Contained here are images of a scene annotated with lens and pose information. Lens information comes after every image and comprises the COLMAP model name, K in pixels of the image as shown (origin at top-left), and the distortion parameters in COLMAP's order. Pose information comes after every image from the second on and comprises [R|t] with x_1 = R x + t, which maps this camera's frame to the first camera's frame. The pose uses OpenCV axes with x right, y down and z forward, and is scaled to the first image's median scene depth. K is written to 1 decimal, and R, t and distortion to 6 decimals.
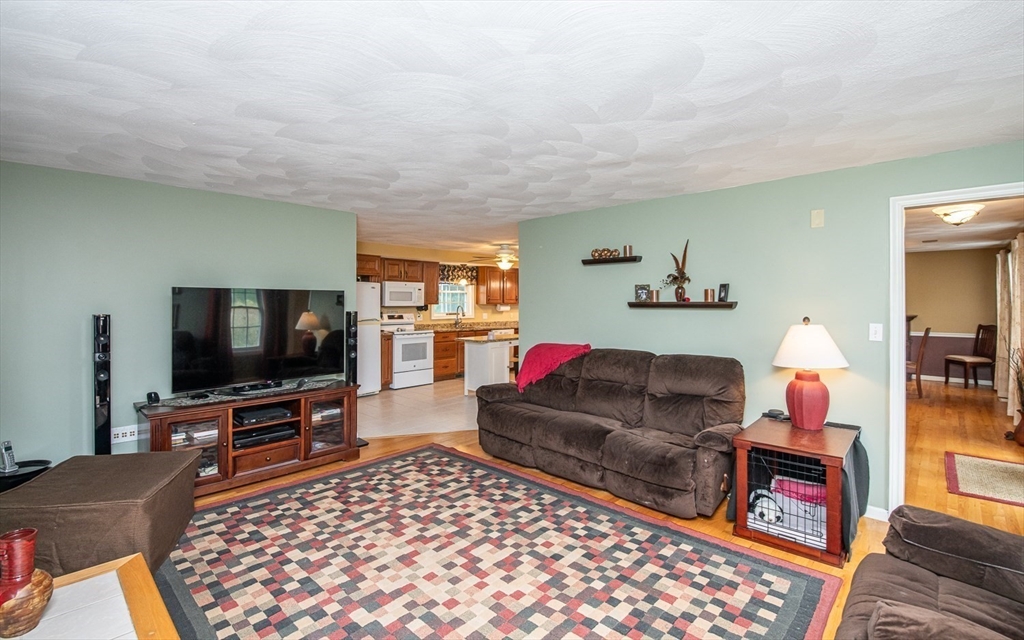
lens RADIAL K [[459.5, 0, 516.5], [0, 459.5, 296.2], [0, 0, 1]] dist [0.001007, -0.009006]
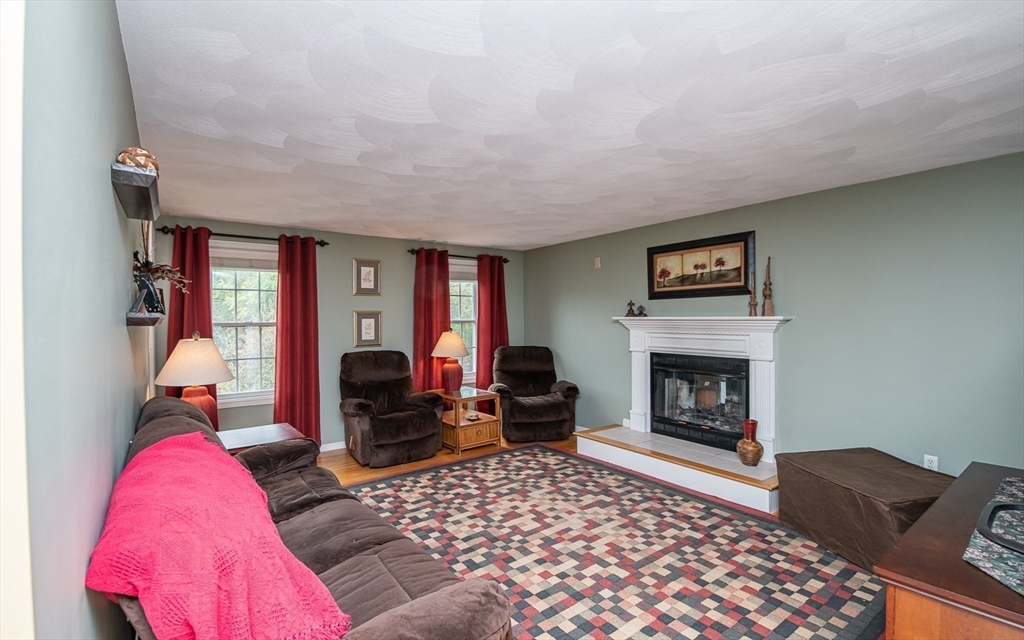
lens RADIAL K [[455.4, 0, 512.0], [0, 455.4, 320.0], [0, 0, 1]] dist [-0.000347, -0.000420]
pose [[-0.983572, 0.004446, 0.180463, -0.232121], [0.002611, 0.999942, -0.010403, 0.039470], [-0.180499, -0.009761, -0.983527, 2.086251]]
